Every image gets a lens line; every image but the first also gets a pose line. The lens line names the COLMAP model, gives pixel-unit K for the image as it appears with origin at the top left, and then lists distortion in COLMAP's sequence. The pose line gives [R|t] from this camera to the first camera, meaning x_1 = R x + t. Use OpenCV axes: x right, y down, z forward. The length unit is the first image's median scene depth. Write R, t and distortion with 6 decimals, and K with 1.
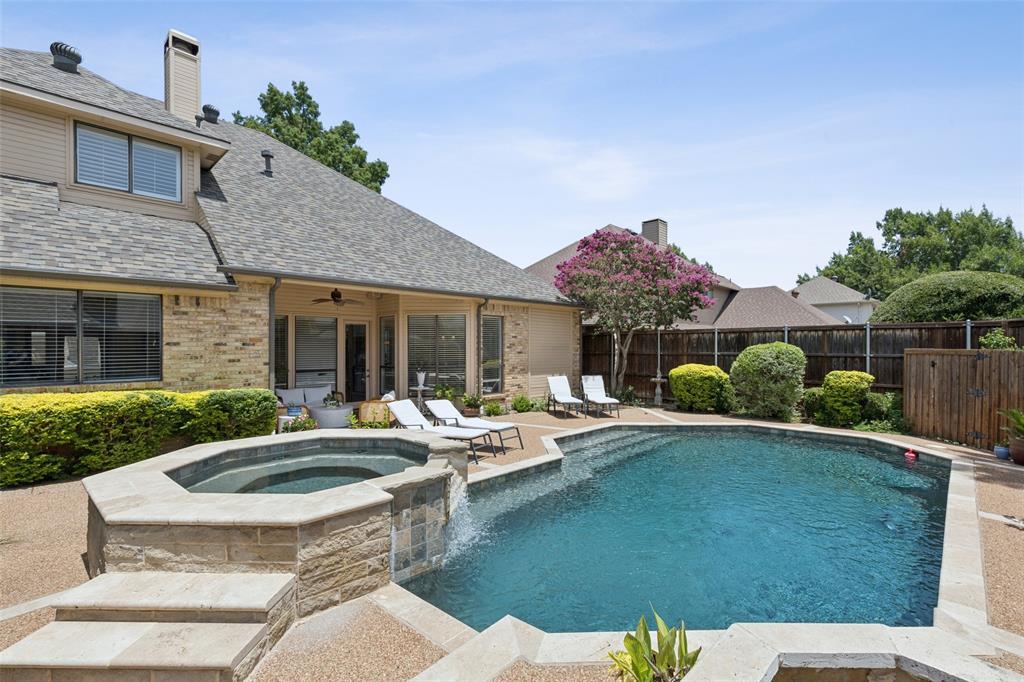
lens RADIAL K [[461.5, 0, 519.4], [0, 461.5, 347.3], [0, 0, 1]] dist [-0.000185, -0.000392]
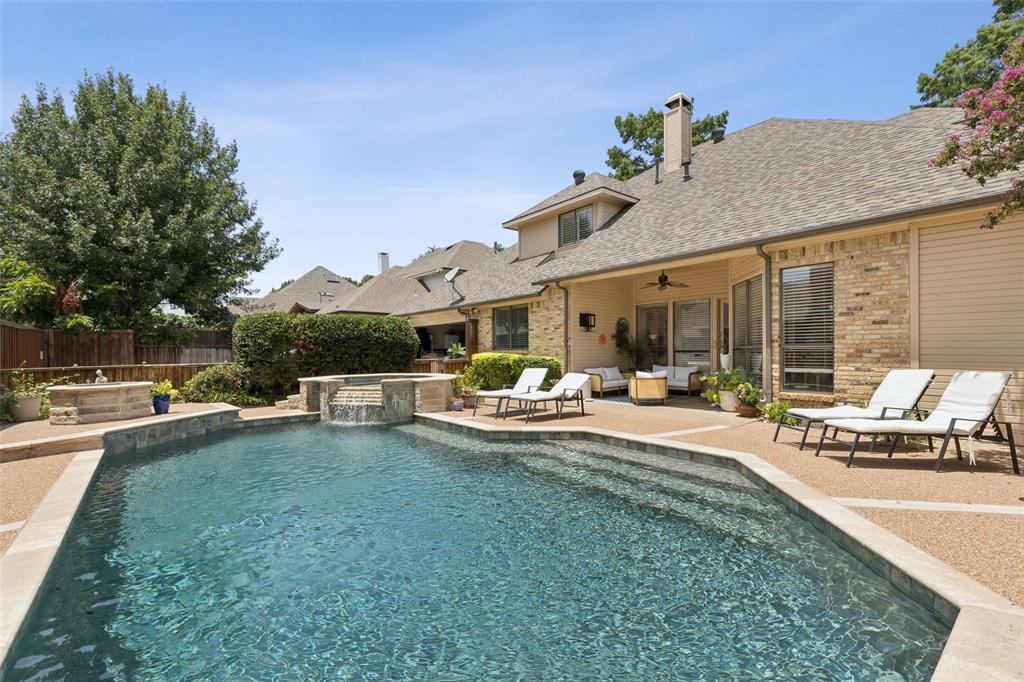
lens RADIAL K [[461.5, 0, 519.4], [0, 461.5, 347.3], [0, 0, 1]] dist [-0.000185, -0.000392]
pose [[-0.135198, -0.002383, -0.990816, 0.853859], [0.005654, 0.999979, -0.003177, 0.057356], [0.990802, -0.006032, -0.135182, 0.980870]]
